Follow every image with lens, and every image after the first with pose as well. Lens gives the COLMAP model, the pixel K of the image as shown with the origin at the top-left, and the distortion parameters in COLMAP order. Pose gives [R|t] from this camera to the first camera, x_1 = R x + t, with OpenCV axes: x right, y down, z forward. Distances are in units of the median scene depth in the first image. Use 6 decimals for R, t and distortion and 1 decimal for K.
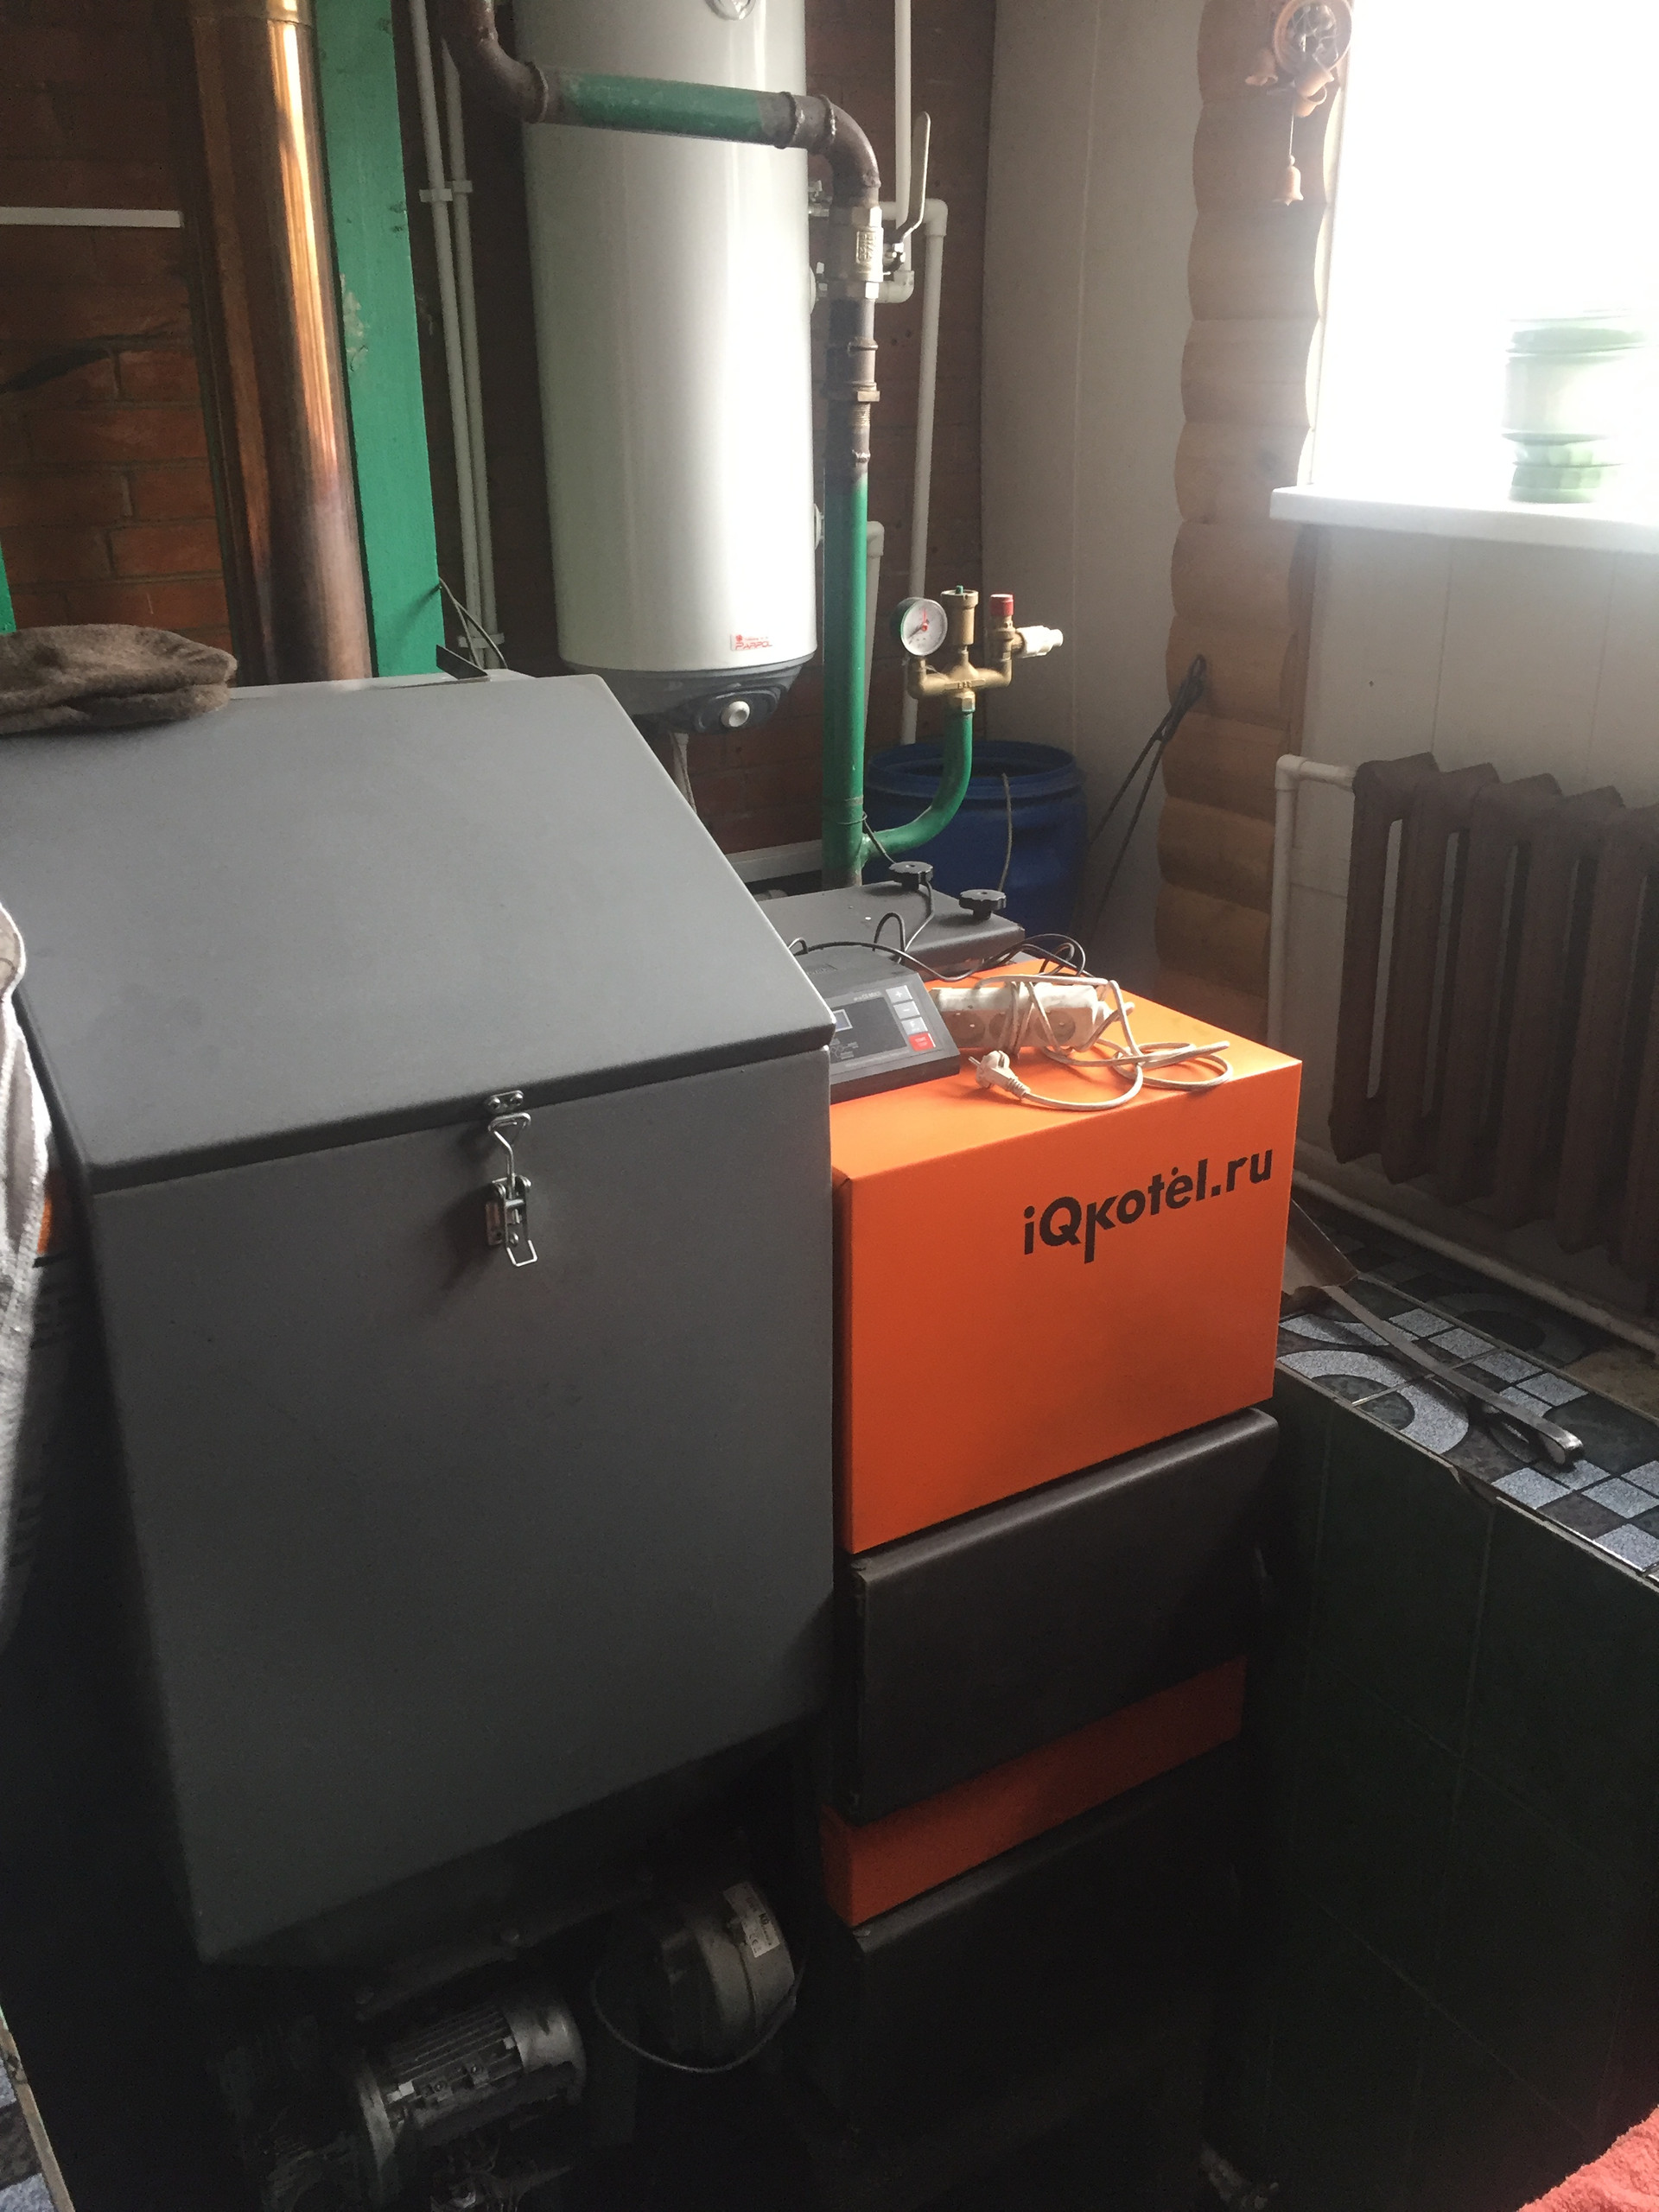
lens RADIAL K [[1921.2, 0, 826.1], [0, 1921.2, 1103.4], [0, 0, 1]] dist [0.040032, -0.024973]
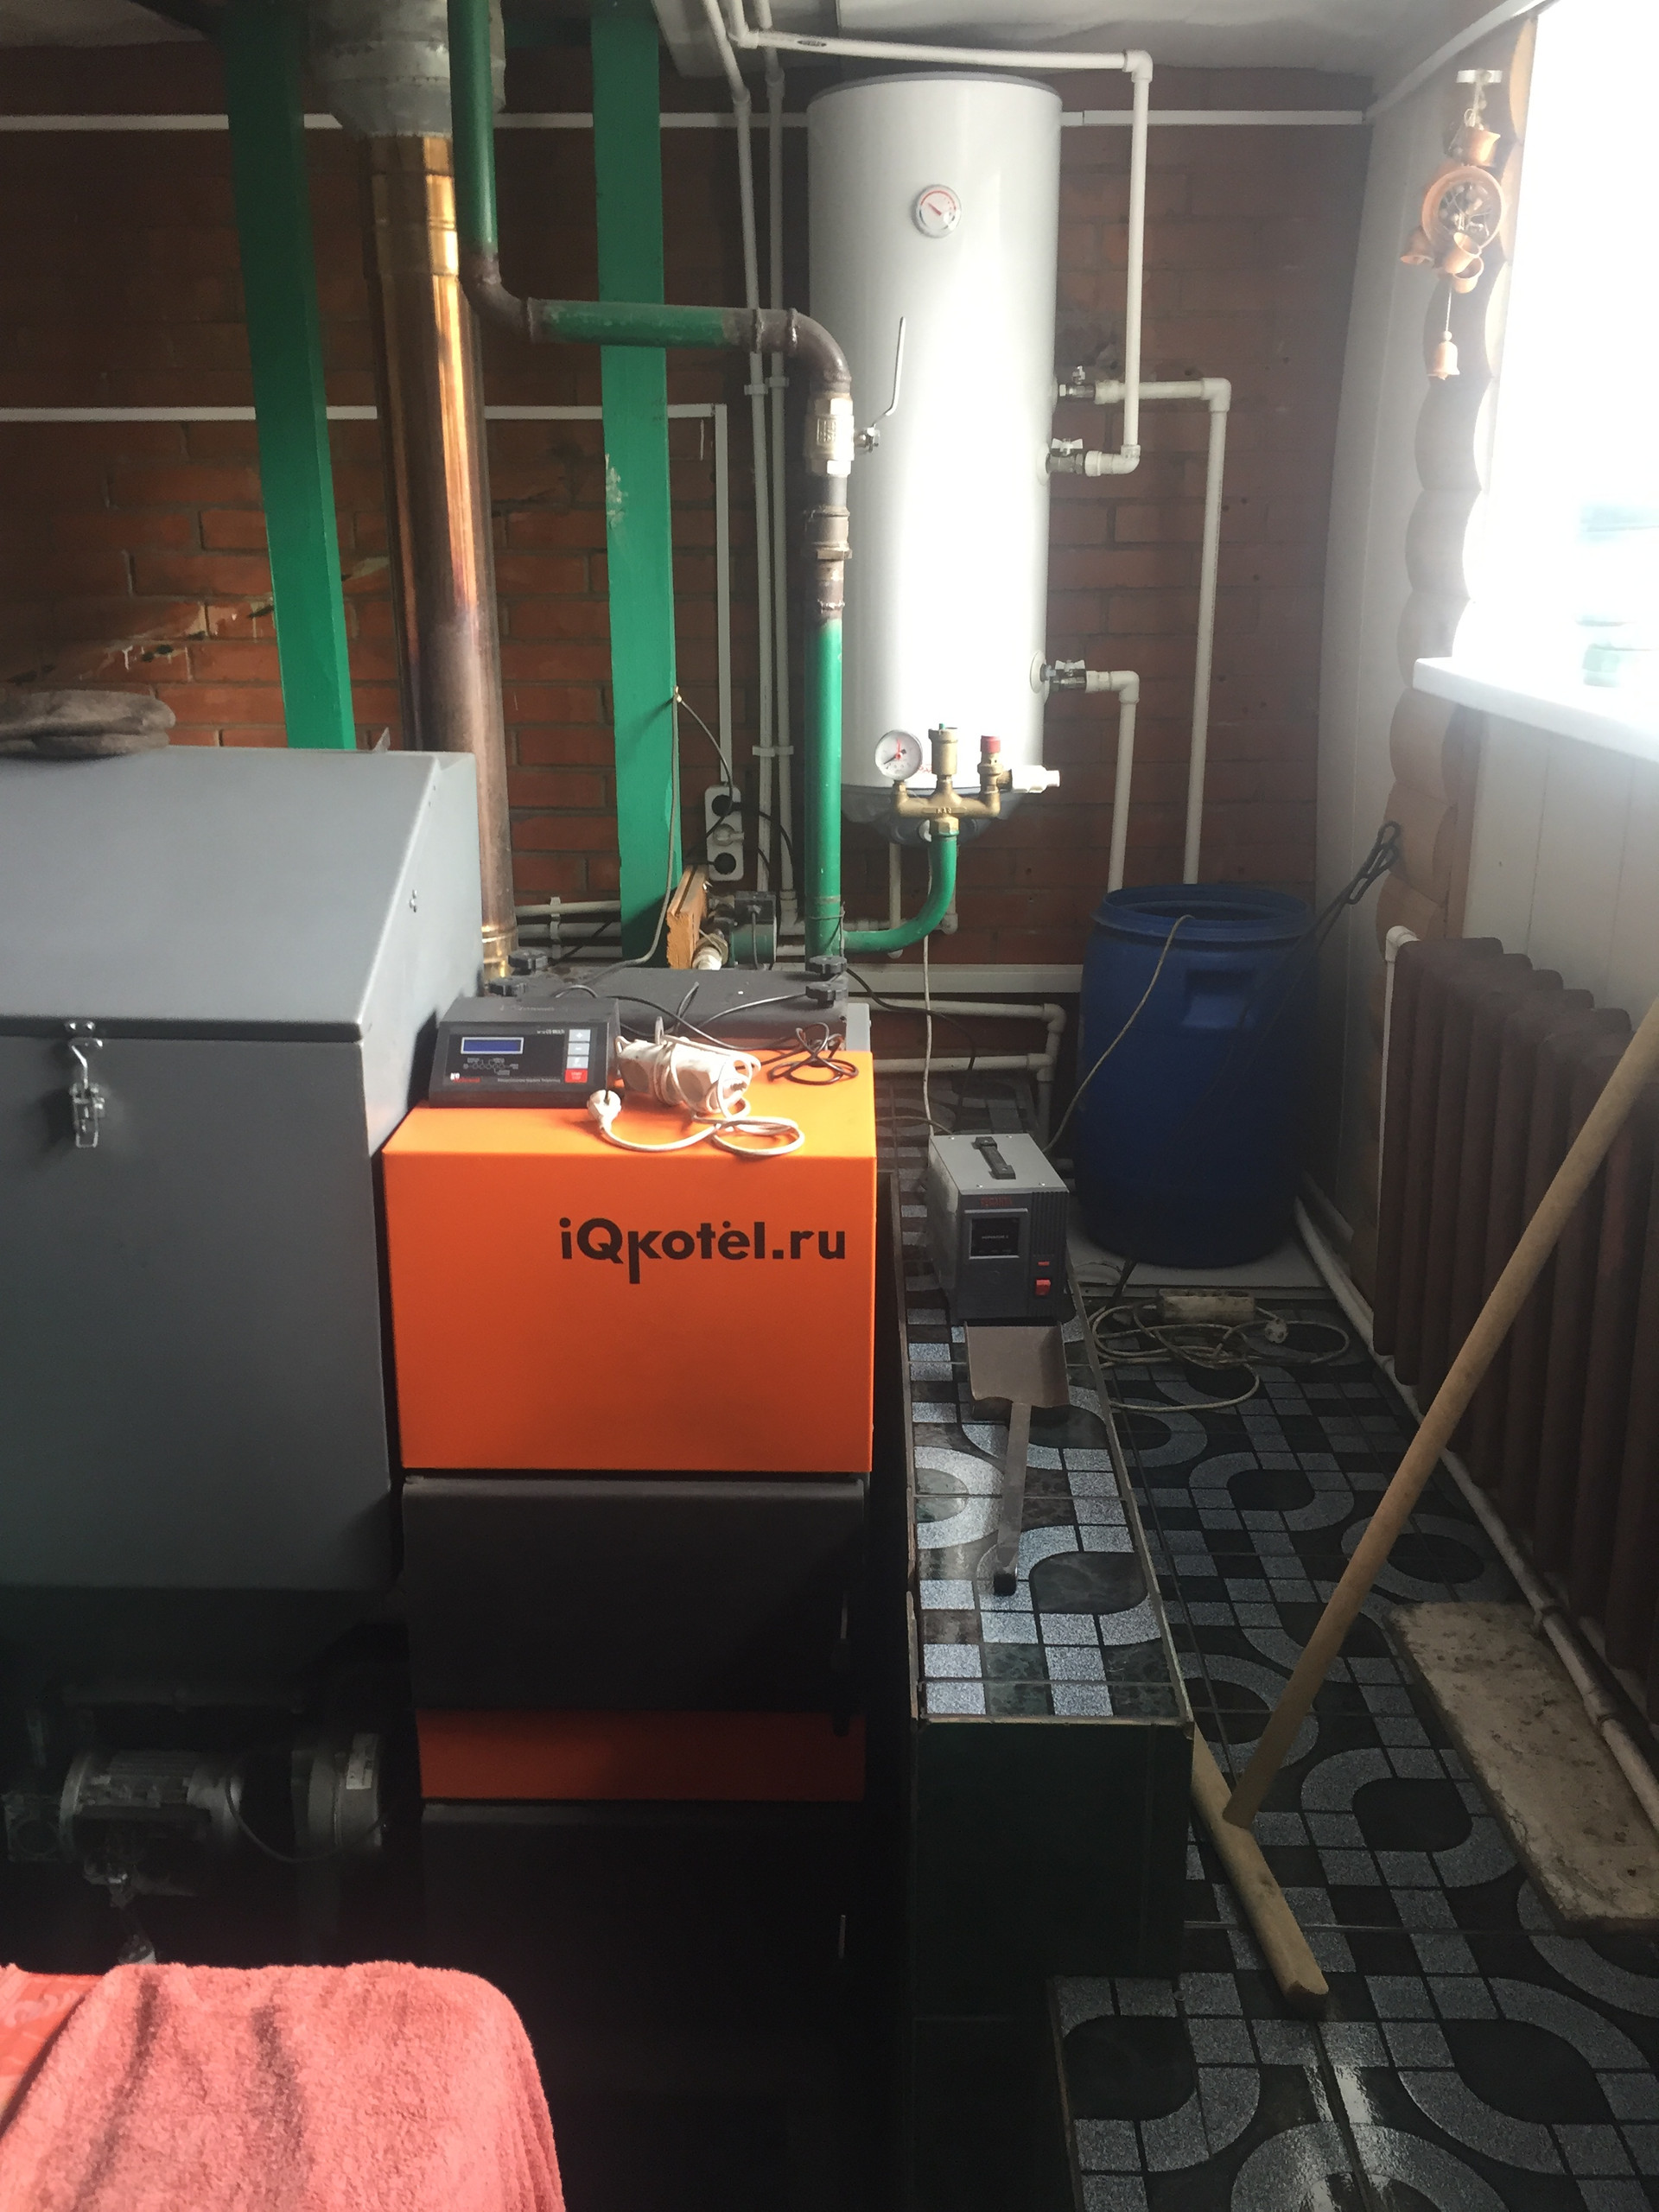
lens RADIAL K [[1921.2, 0, 827.8], [0, 1921.2, 1107.0], [0, 0, 1]] dist [0.040032, -0.024973]
pose [[0.840533, 0.170536, -0.514219, 0.785040], [-0.206766, 0.978297, -0.013534, -0.028908], [0.500751, 0.117699, 0.857552, 0.050054]]
